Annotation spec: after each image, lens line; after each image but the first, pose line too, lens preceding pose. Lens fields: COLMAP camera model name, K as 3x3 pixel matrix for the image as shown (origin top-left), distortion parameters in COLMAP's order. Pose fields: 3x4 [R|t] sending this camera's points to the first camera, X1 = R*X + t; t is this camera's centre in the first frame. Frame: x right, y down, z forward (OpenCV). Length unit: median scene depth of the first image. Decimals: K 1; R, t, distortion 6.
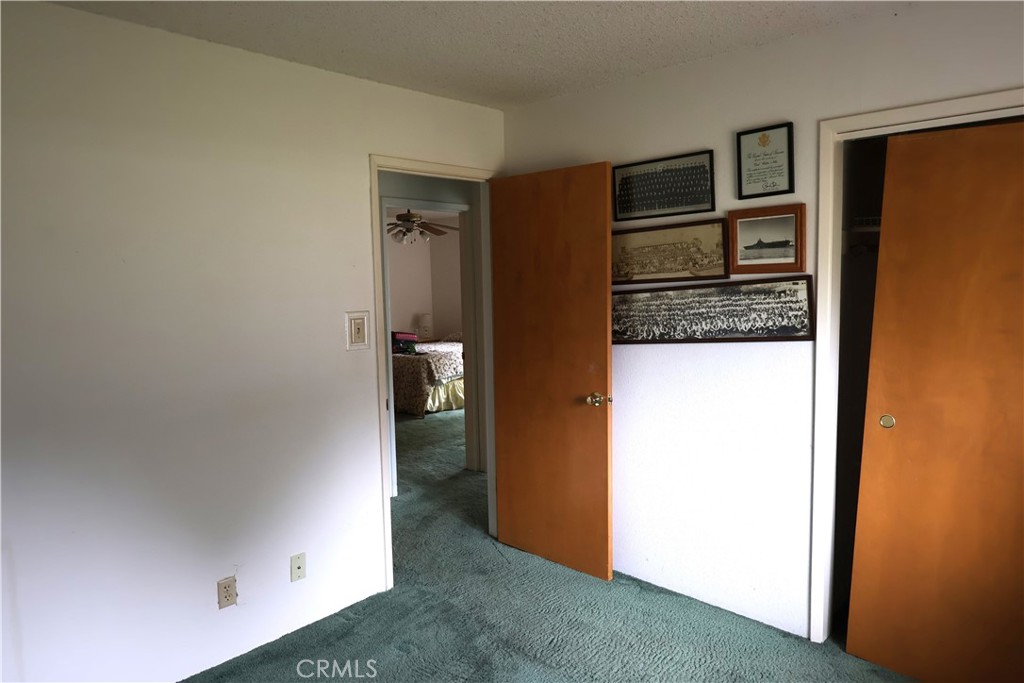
lens RADIAL K [[657.5, 0, 514.6], [0, 657.5, 340.8], [0, 0, 1]] dist [-0.004191, 0.001732]
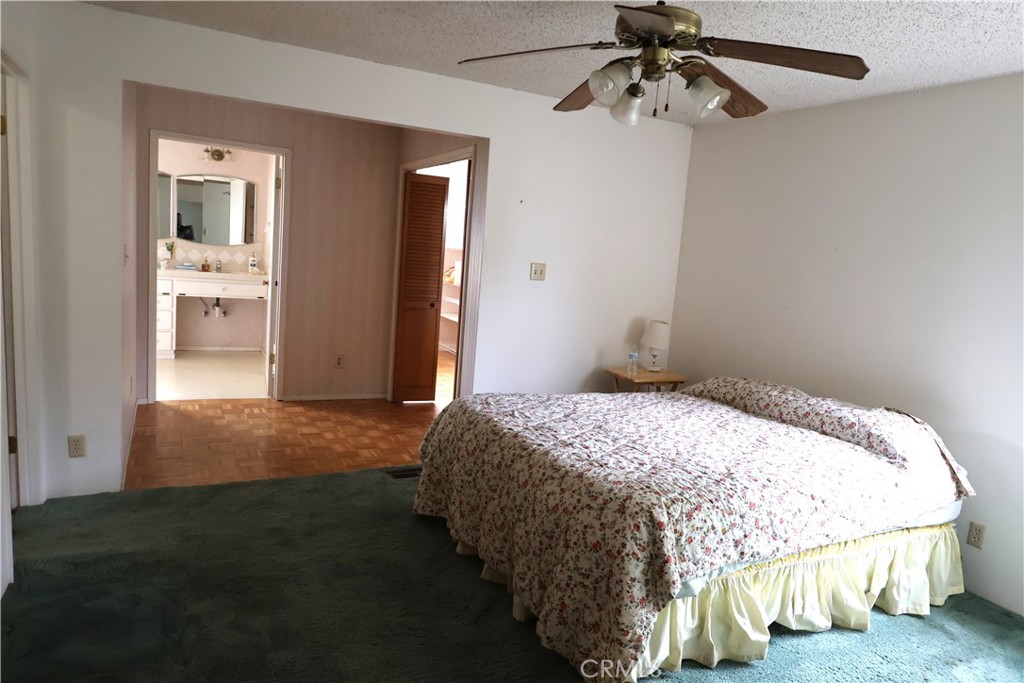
lens RADIAL K [[657.5, 0, 514.6], [0, 657.5, 340.8], [0, 0, 1]] dist [-0.004191, 0.001732]
pose [[0.936581, 0.139631, -0.321433, -0.106211], [-0.130870, 0.990197, 0.048818, -0.053421], [0.325099, -0.003656, 0.945673, 0.698063]]
